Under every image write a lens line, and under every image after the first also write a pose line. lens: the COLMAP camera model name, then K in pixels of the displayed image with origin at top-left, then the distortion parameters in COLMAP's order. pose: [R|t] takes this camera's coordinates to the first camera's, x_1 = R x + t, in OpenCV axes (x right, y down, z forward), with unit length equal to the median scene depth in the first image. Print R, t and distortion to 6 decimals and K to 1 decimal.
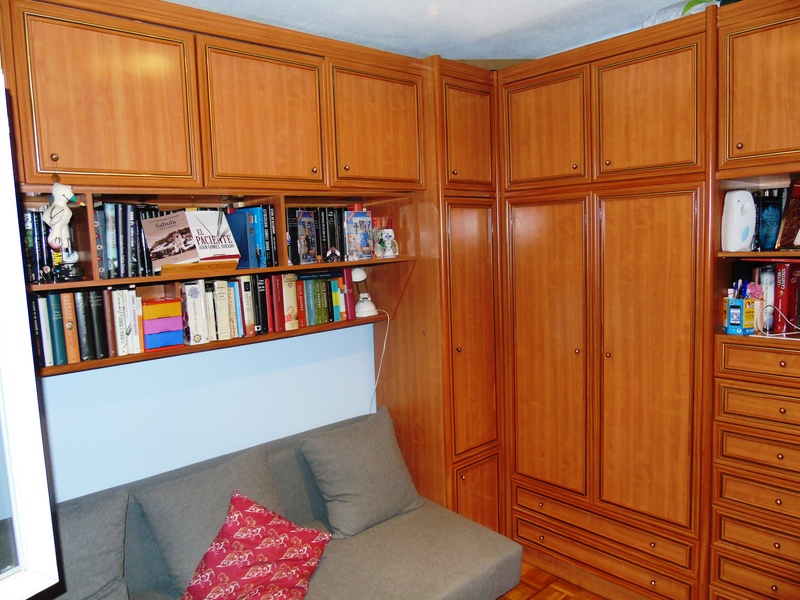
lens RADIAL K [[592.7, 0, 400.0], [0, 592.7, 300.0], [0, 0, 1]] dist [-0.033076, 0.008524]
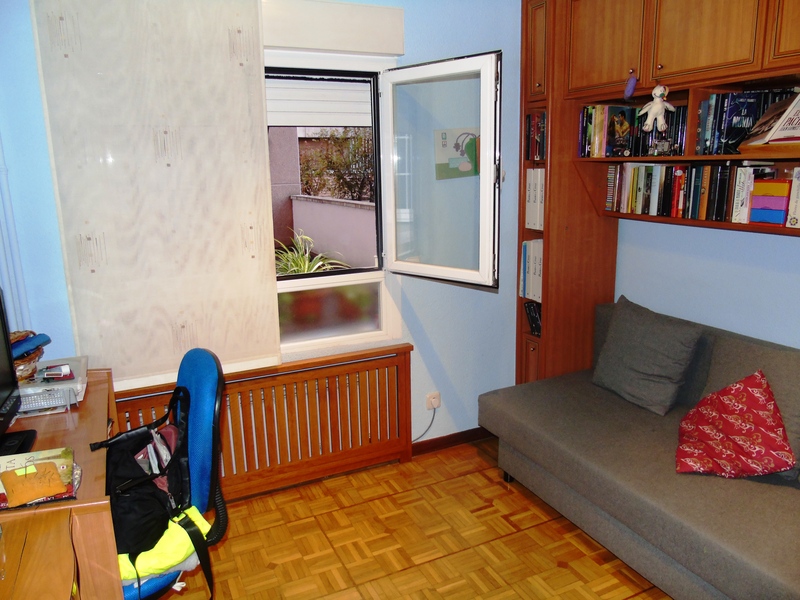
lens RADIAL K [[592.7, 0, 400.0], [0, 592.7, 300.0], [0, 0, 1]] dist [-0.033076, 0.008524]
pose [[-0.284236, 0.258944, -0.923124, 0.874208], [-0.064951, 0.955424, 0.288003, -0.055591], [0.956552, 0.141819, -0.254748, 0.675370]]
